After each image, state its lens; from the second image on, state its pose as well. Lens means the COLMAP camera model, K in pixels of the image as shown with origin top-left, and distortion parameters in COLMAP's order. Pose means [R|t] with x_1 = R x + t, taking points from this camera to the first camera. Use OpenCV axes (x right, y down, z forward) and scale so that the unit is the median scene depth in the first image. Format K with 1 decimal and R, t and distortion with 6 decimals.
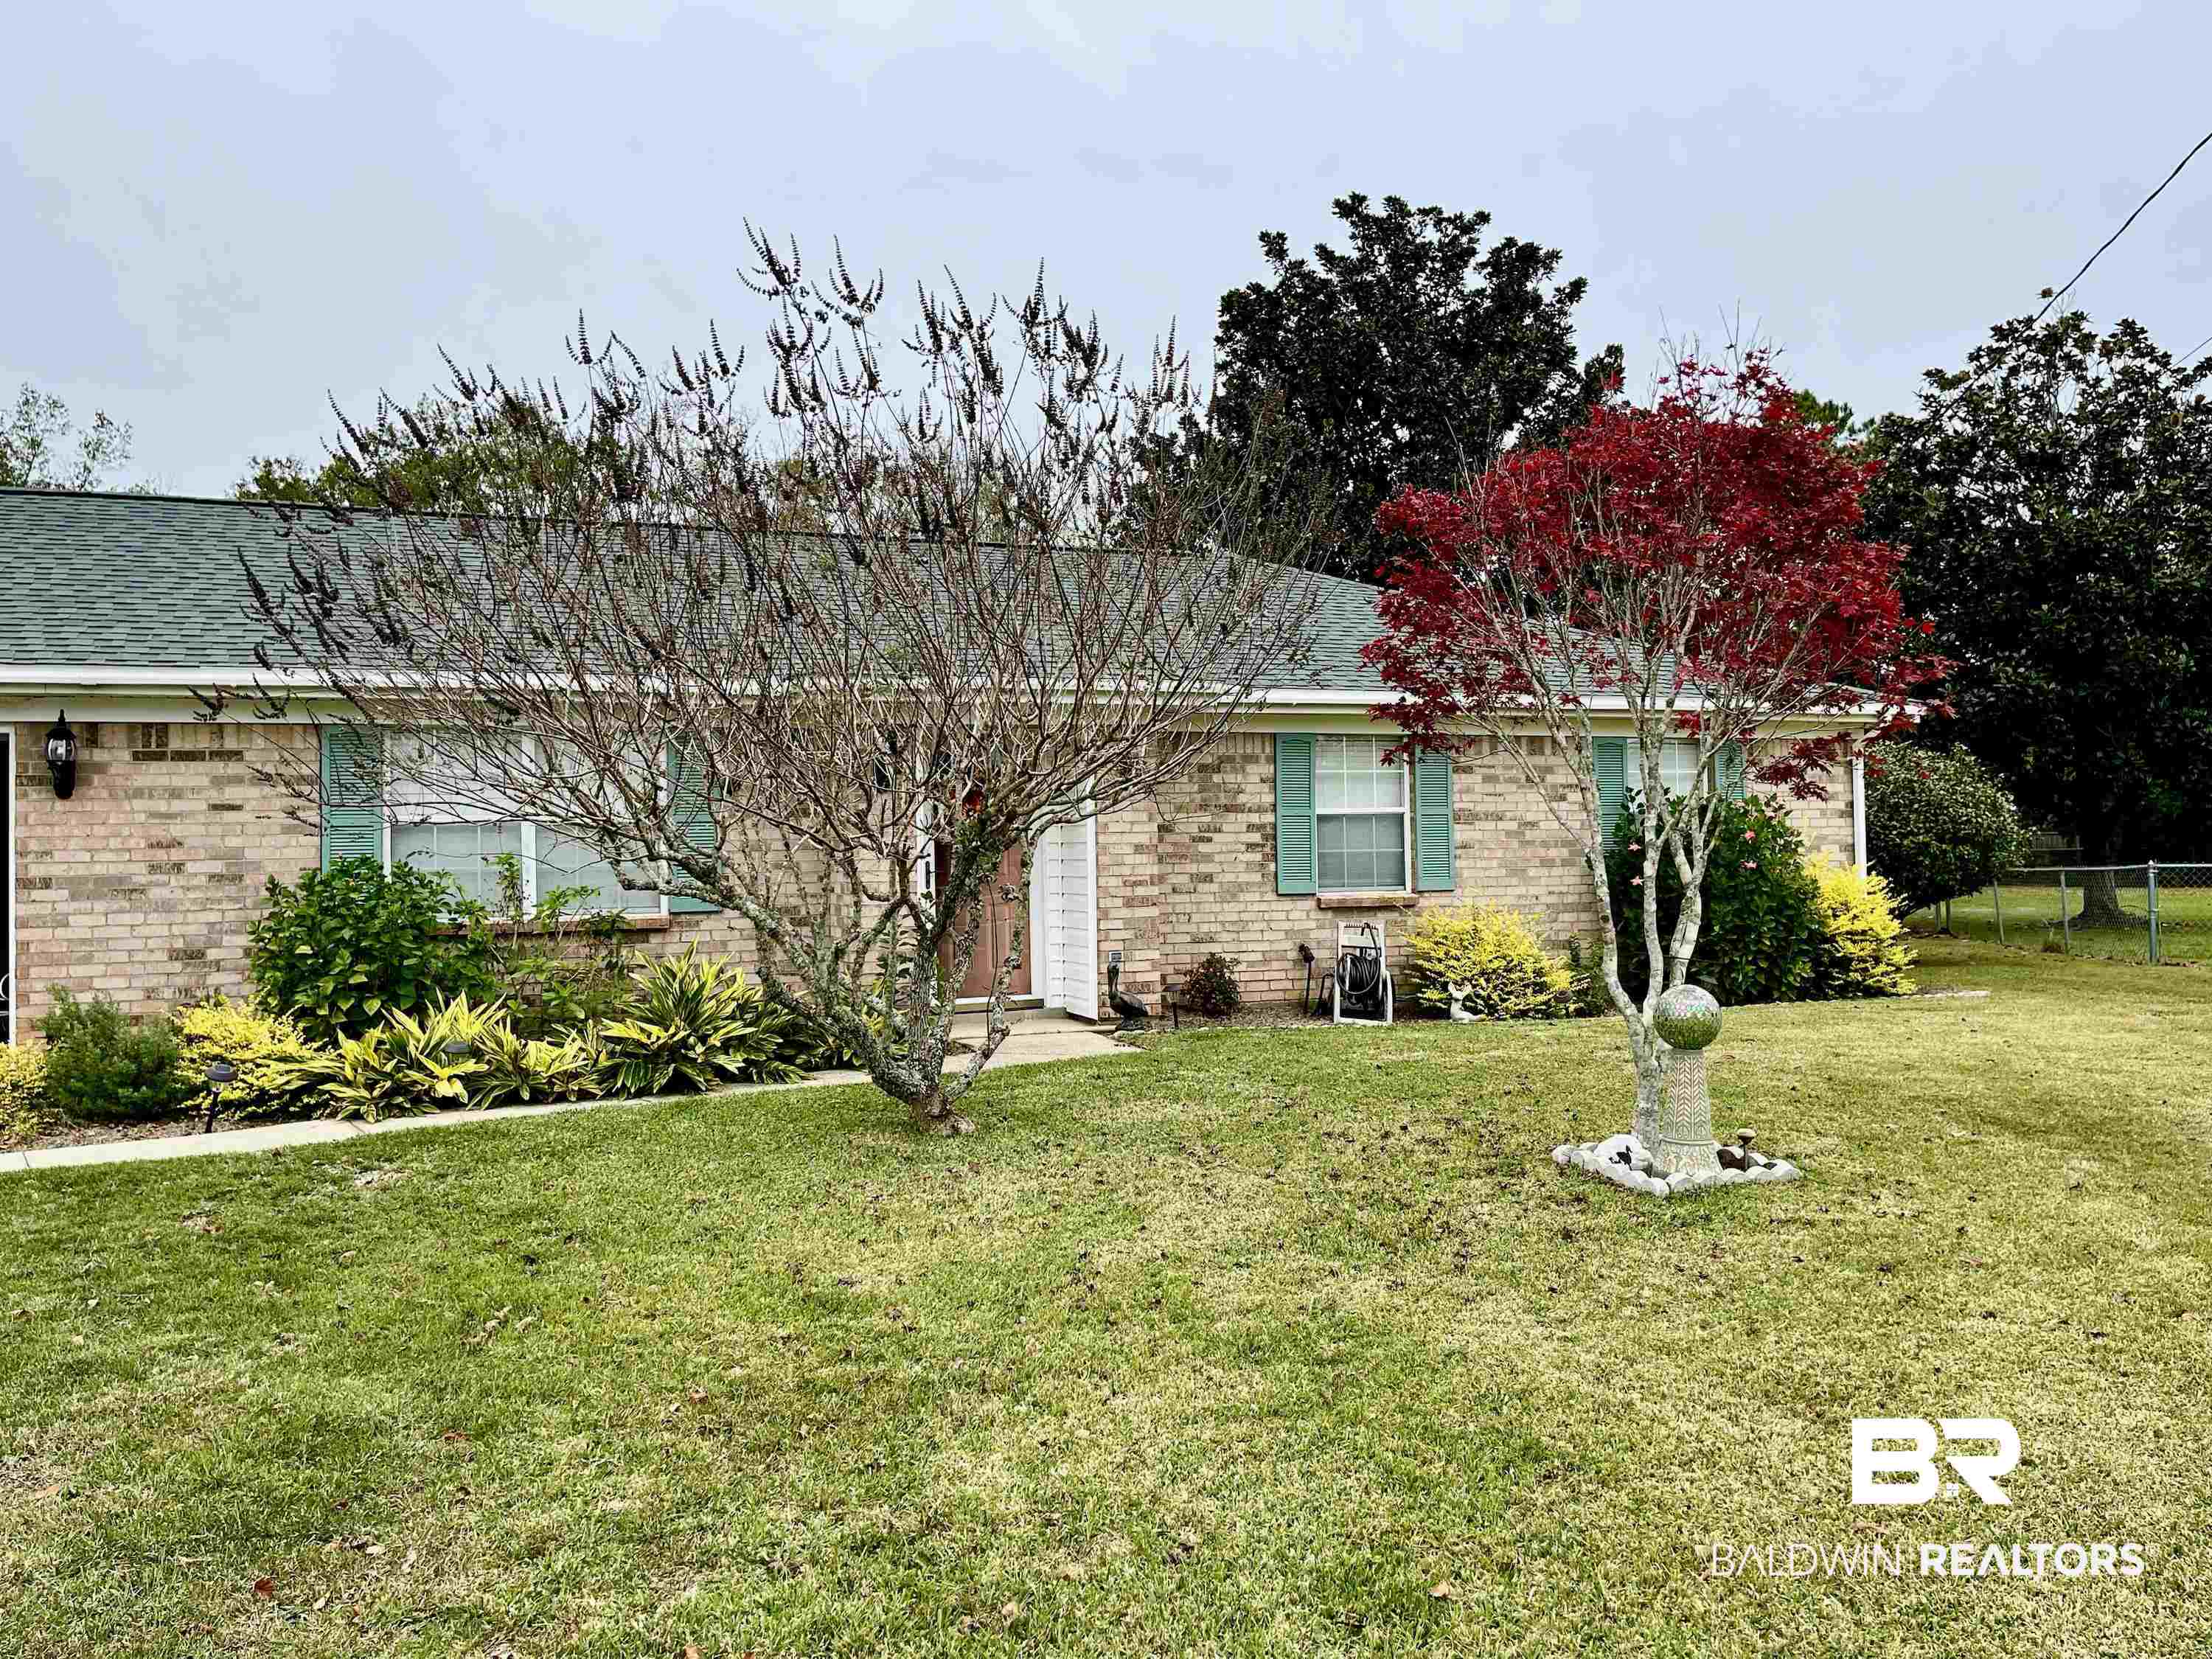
lens RADIAL K [[1687.3, 0, 1102.2], [0, 1687.3, 815.5], [0, 0, 1]] dist [0.026427, -0.009013]
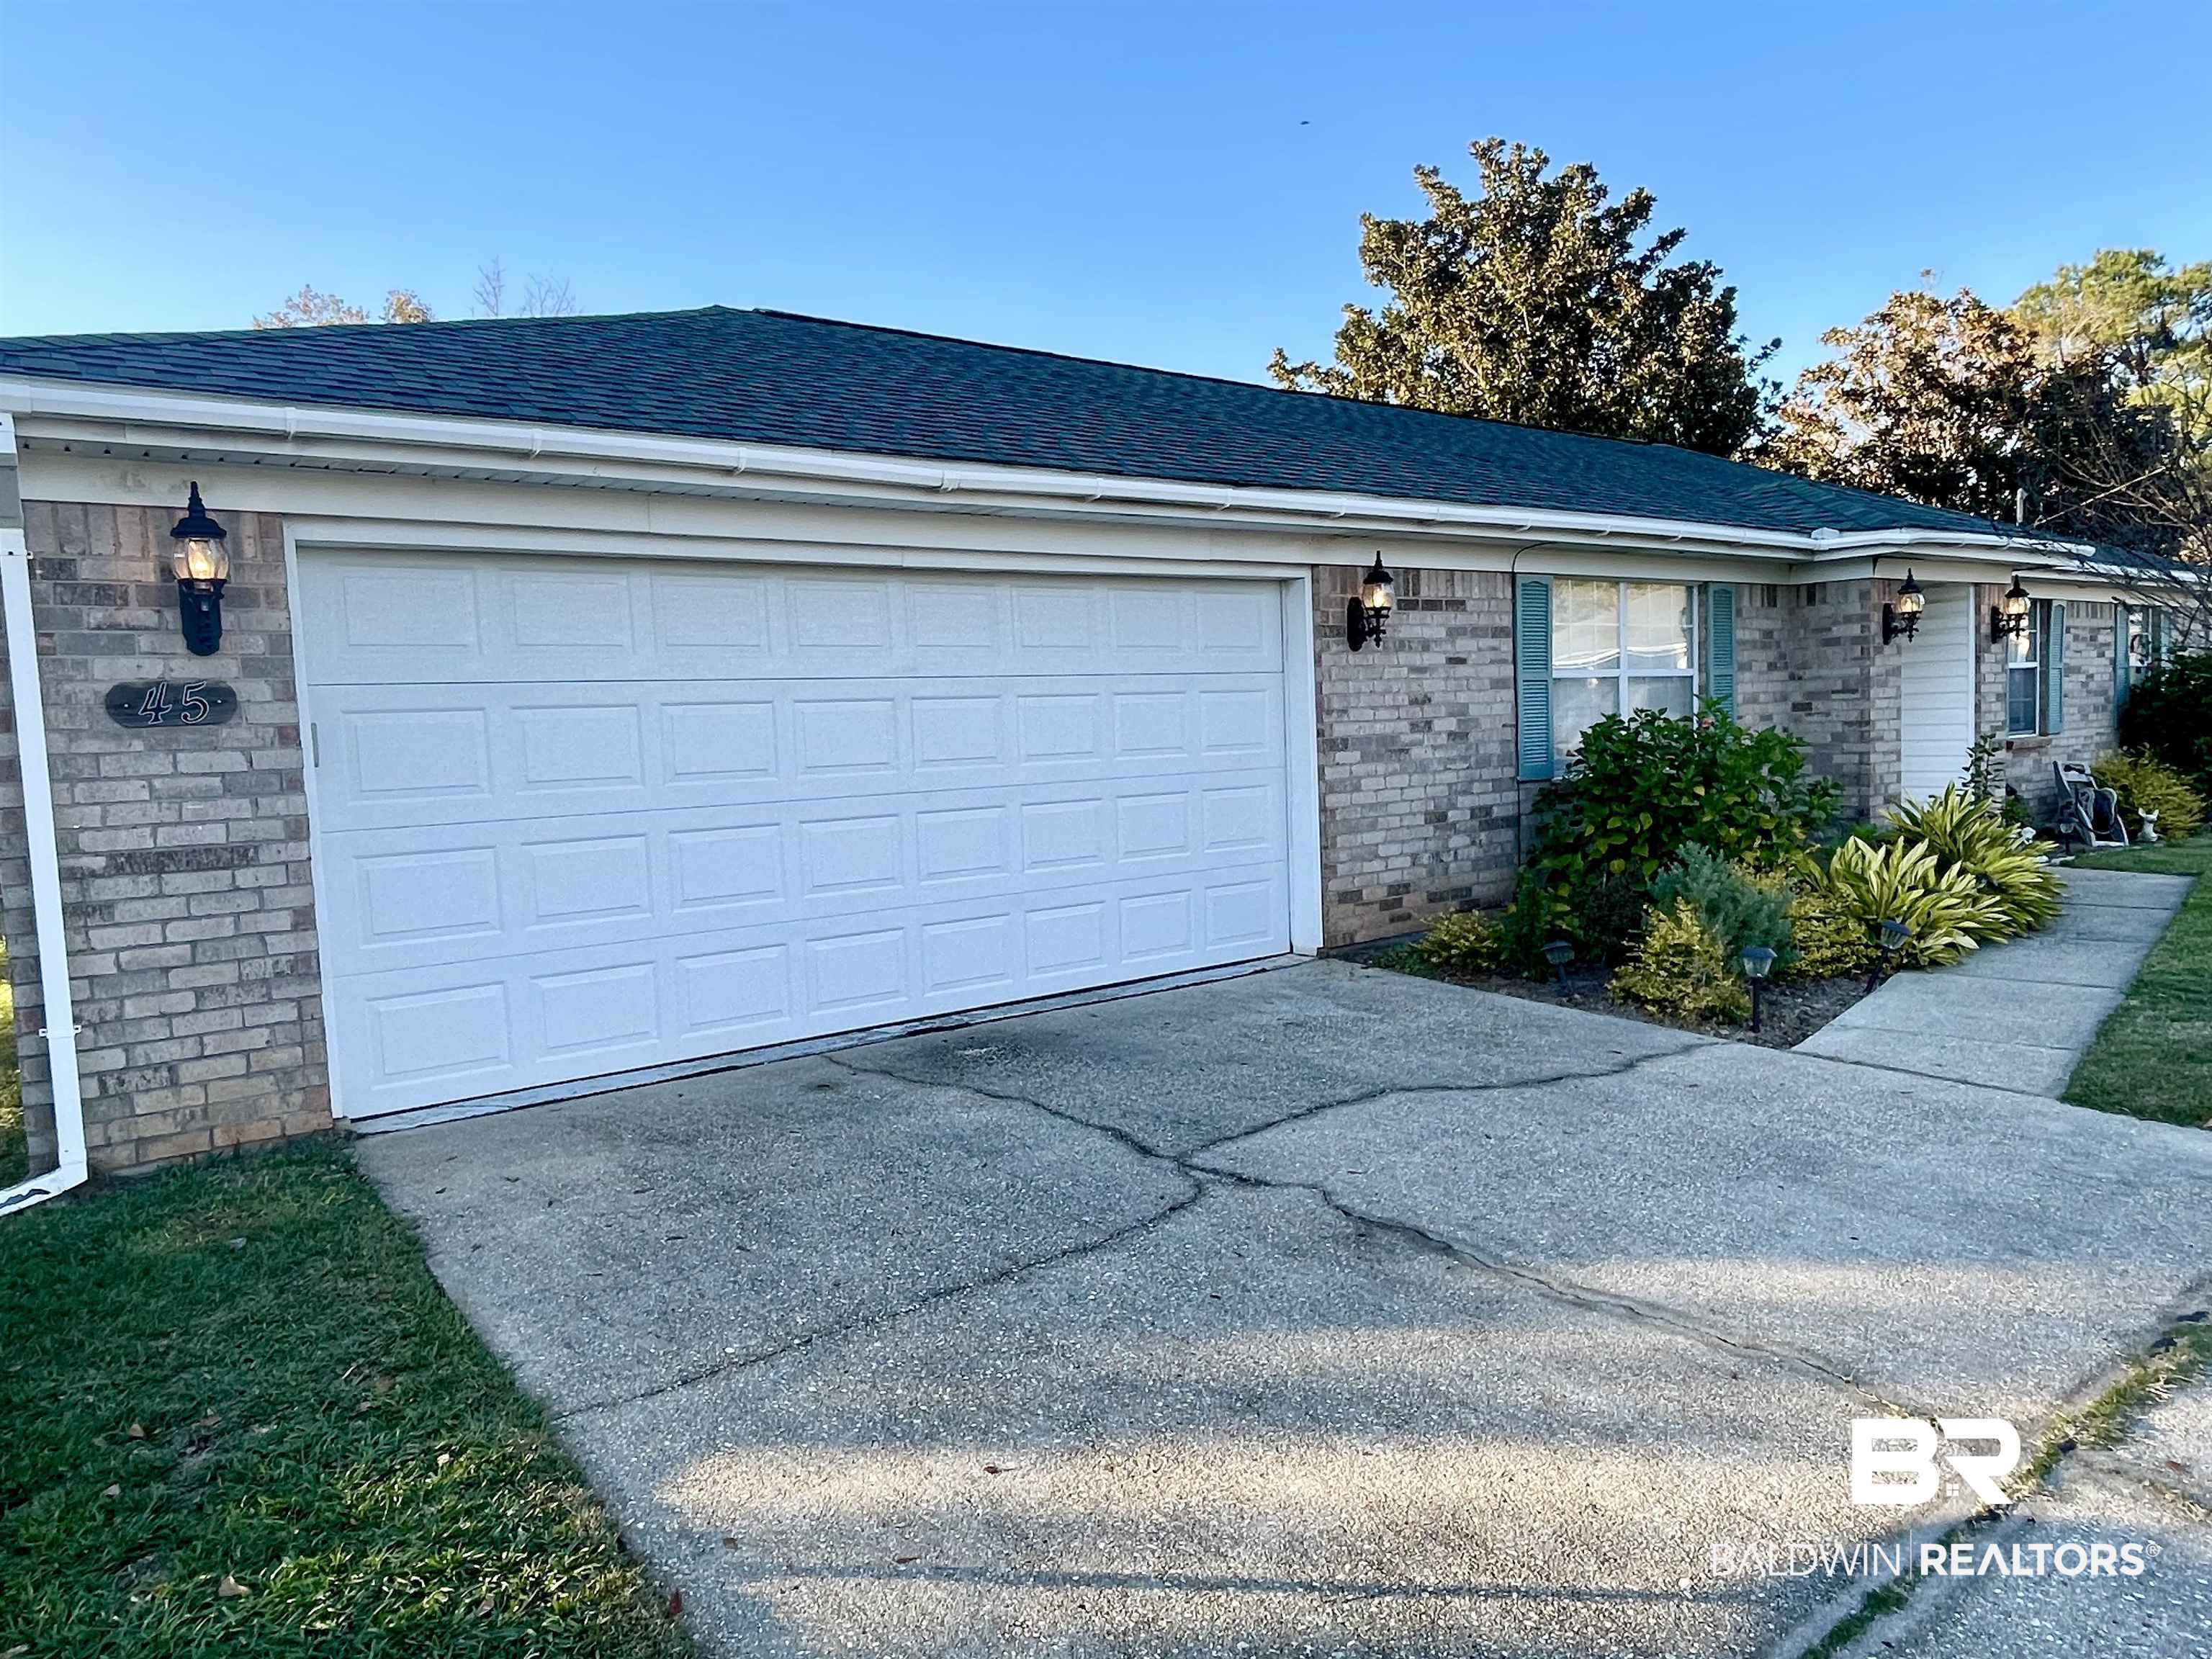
lens RADIAL K [[1400.9, 0, 1099.9], [0, 1400.9, 840.7], [0, 0, 1]] dist [0.008972, -0.007971]
pose [[0.963041, -0.043222, 0.265866, -0.922563], [0.017684, 0.995058, 0.097713, 0.015159], [-0.268775, -0.089400, 0.959045, 0.299249]]
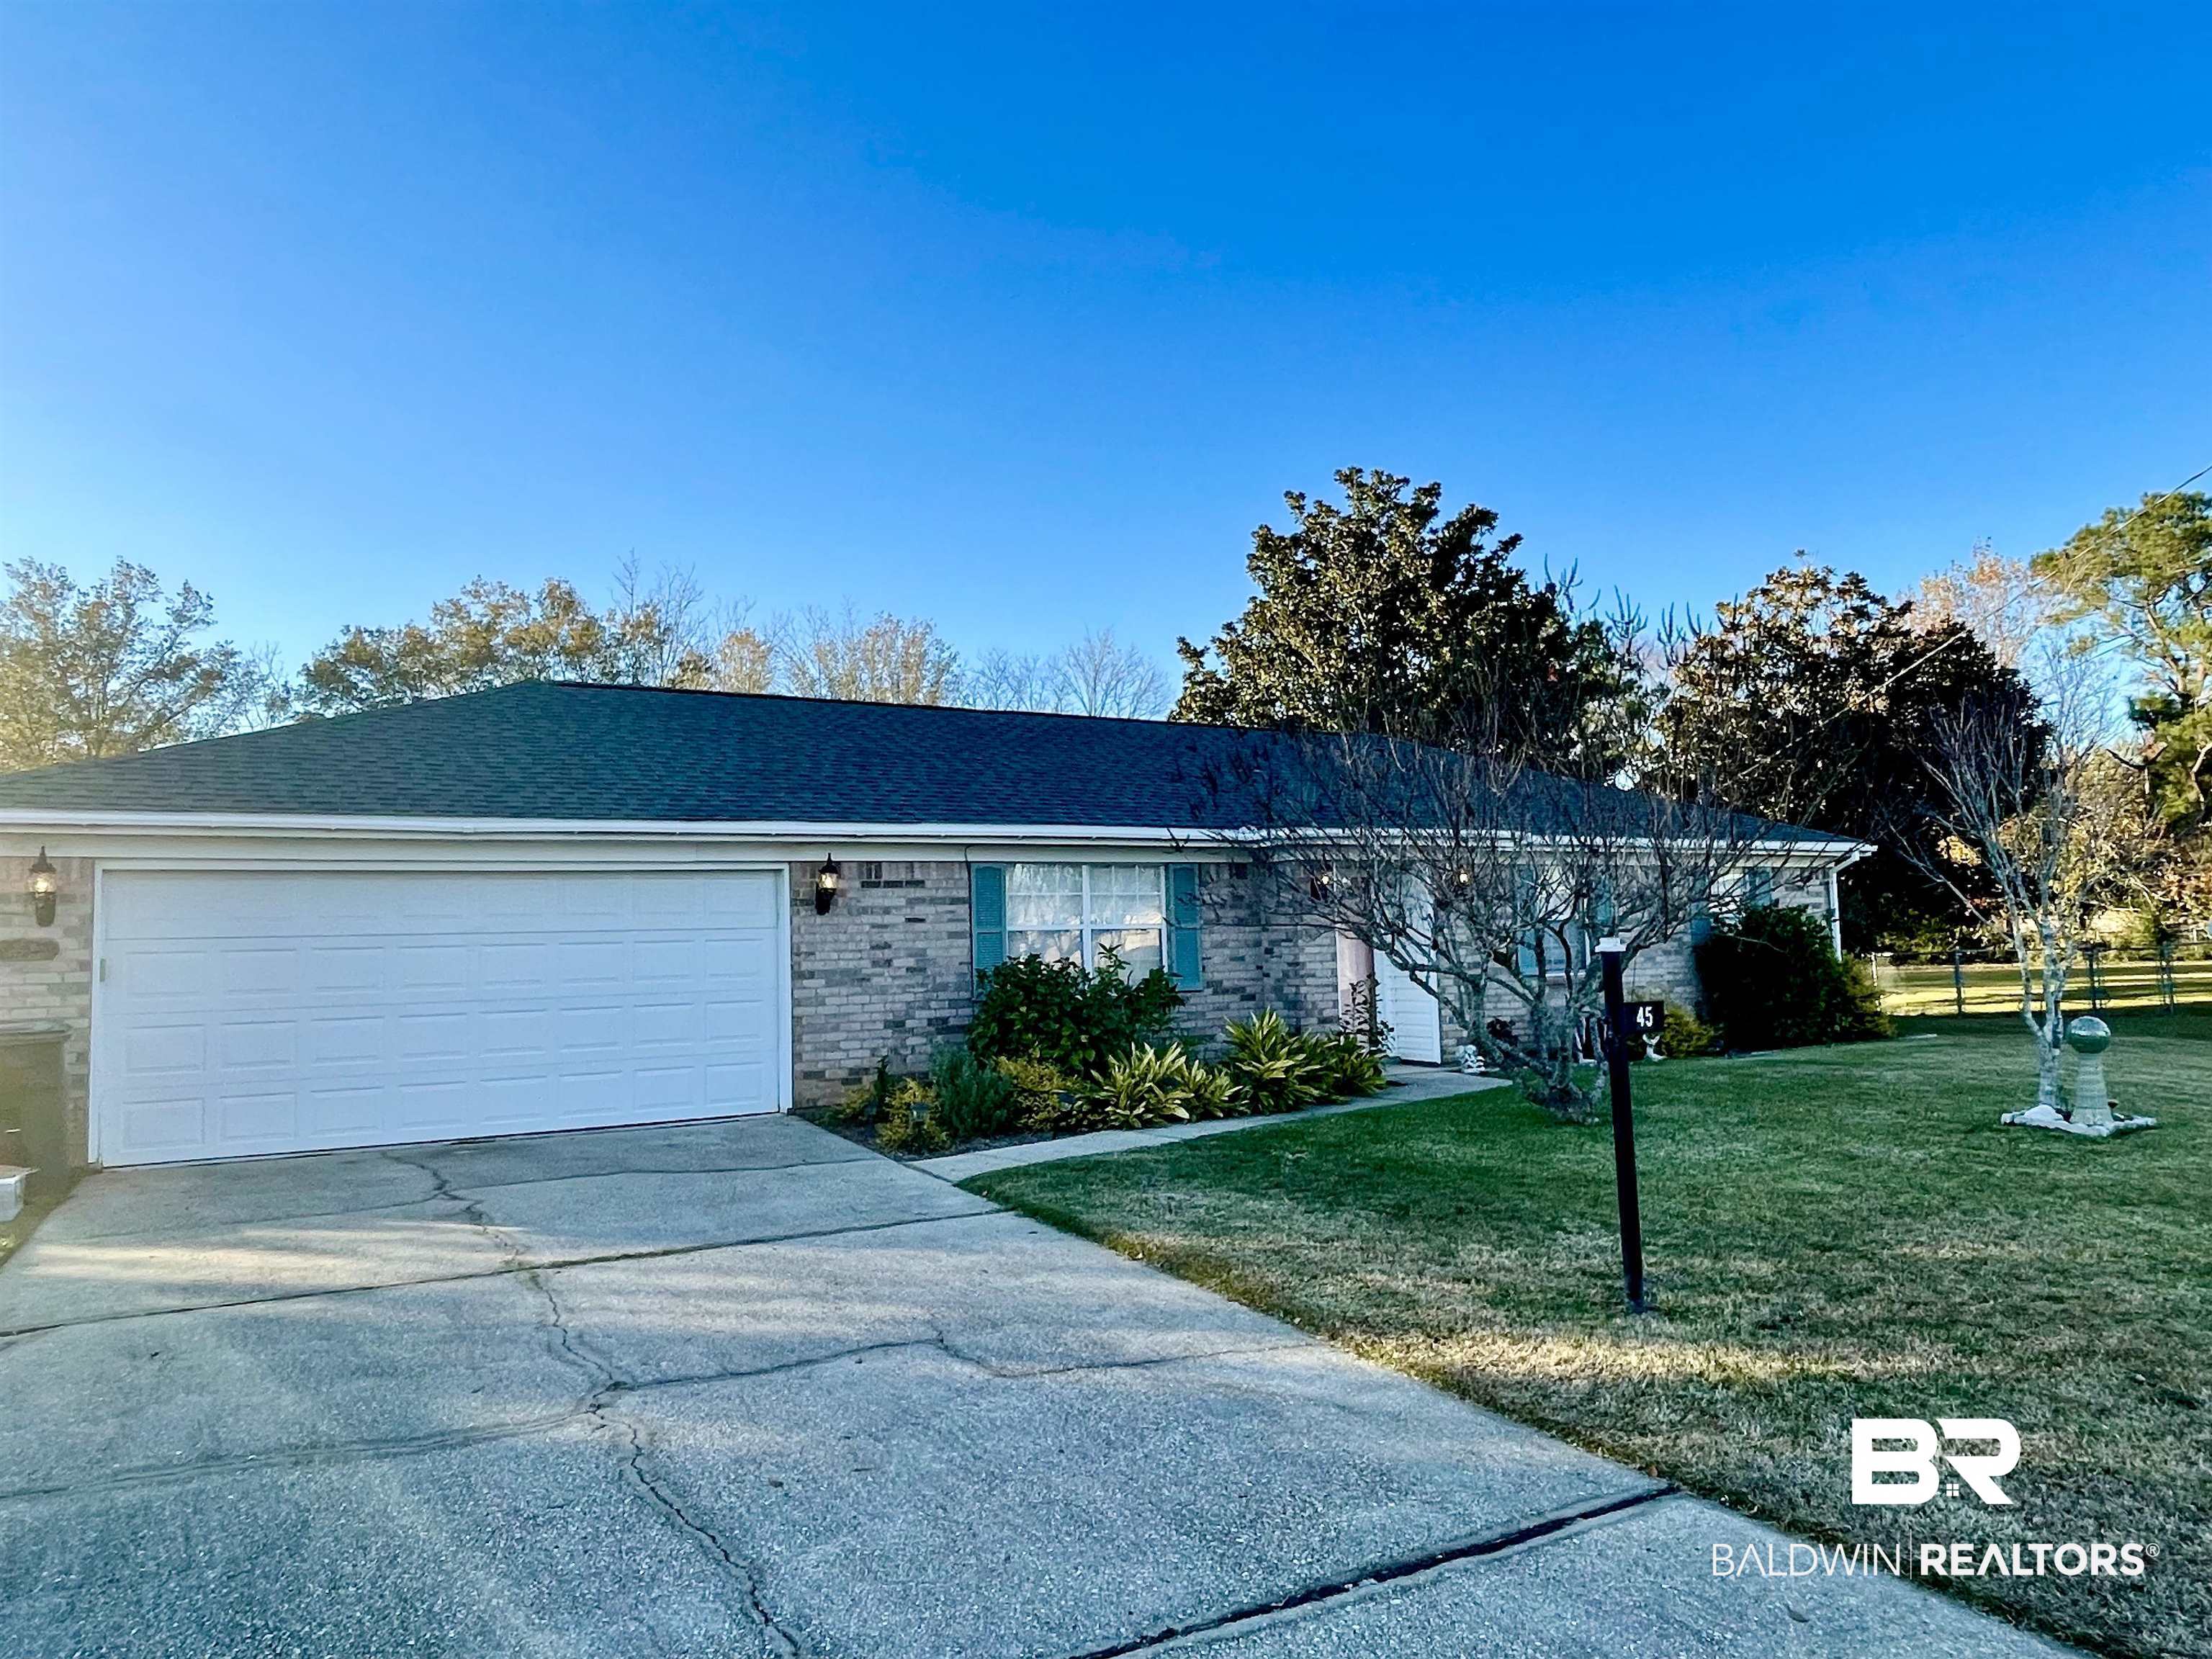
lens RADIAL K [[1400.9, 0, 1092.2], [0, 1400.9, 837.5], [0, 0, 1]] dist [0.008972, -0.007971]
pose [[0.990060, 0.002219, 0.140629, -0.537536], [0.006093, 0.998260, -0.058649, -0.004169], [-0.140514, 0.058923, 0.988324, -0.187461]]
